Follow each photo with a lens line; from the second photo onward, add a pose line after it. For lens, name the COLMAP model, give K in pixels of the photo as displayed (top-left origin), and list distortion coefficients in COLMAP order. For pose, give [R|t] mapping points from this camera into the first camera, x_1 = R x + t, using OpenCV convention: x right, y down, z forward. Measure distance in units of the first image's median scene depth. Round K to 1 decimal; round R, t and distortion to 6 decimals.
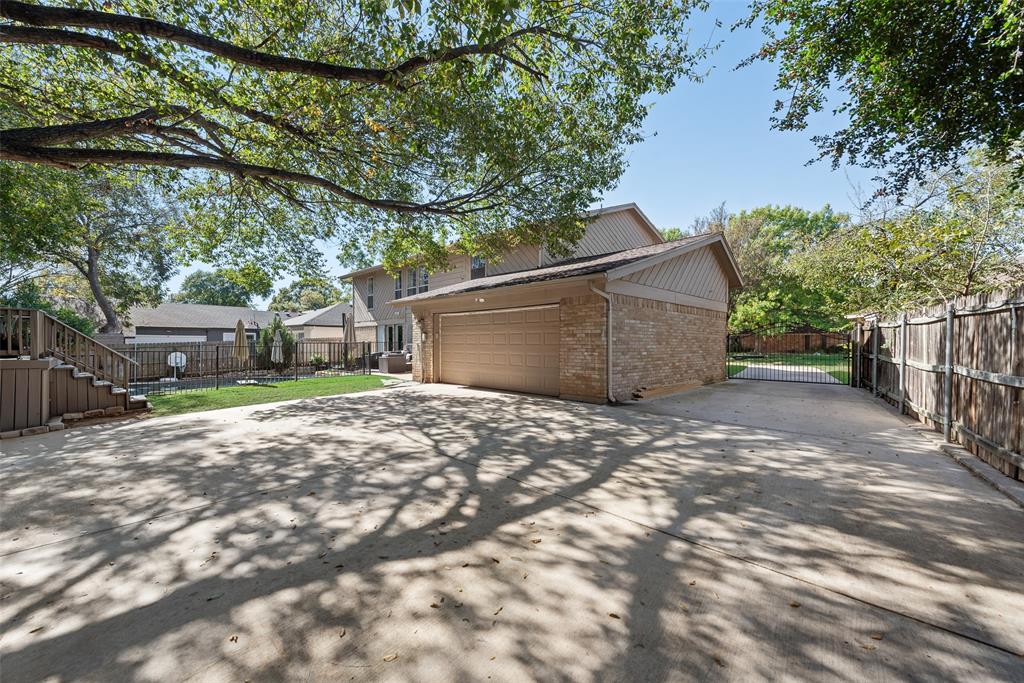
lens RADIAL K [[402.5, 0, 506.9], [0, 402.5, 343.5], [0, 0, 1]] dist [0.001749, 0.000056]
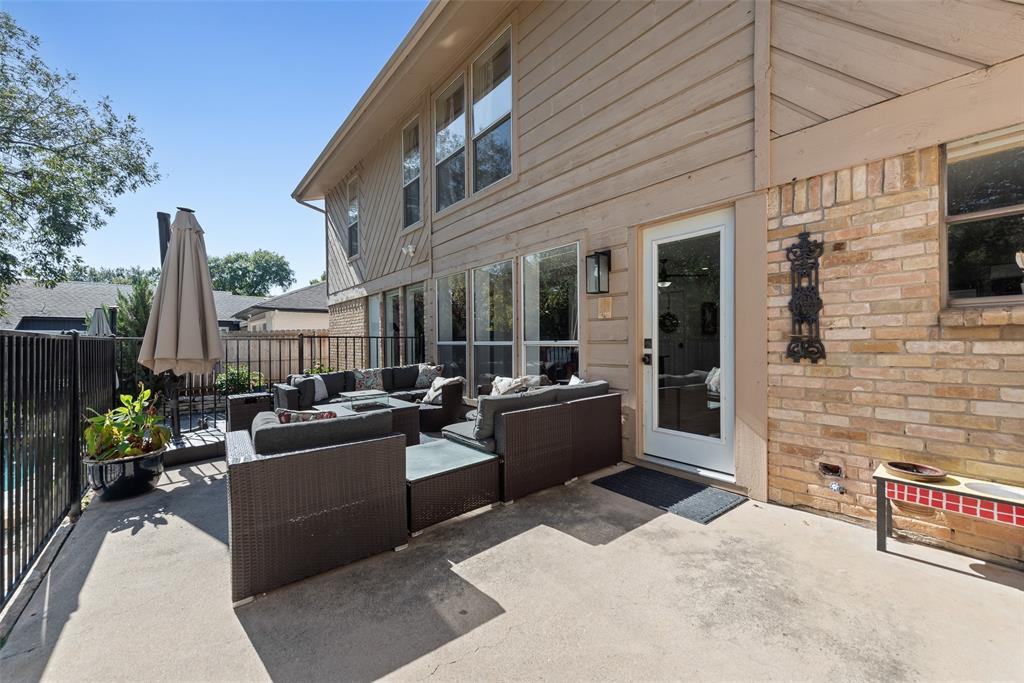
lens RADIAL K [[398.0, 0, 509.4], [0, 398.0, 339.1], [0, 0, 1]] dist [0.002713, 0.000026]
pose [[0.993386, -0.007295, -0.114591, -0.123665], [0.006944, 0.999970, -0.003459, -0.000642], [0.114612, 0.002640, 0.993407, 0.560311]]
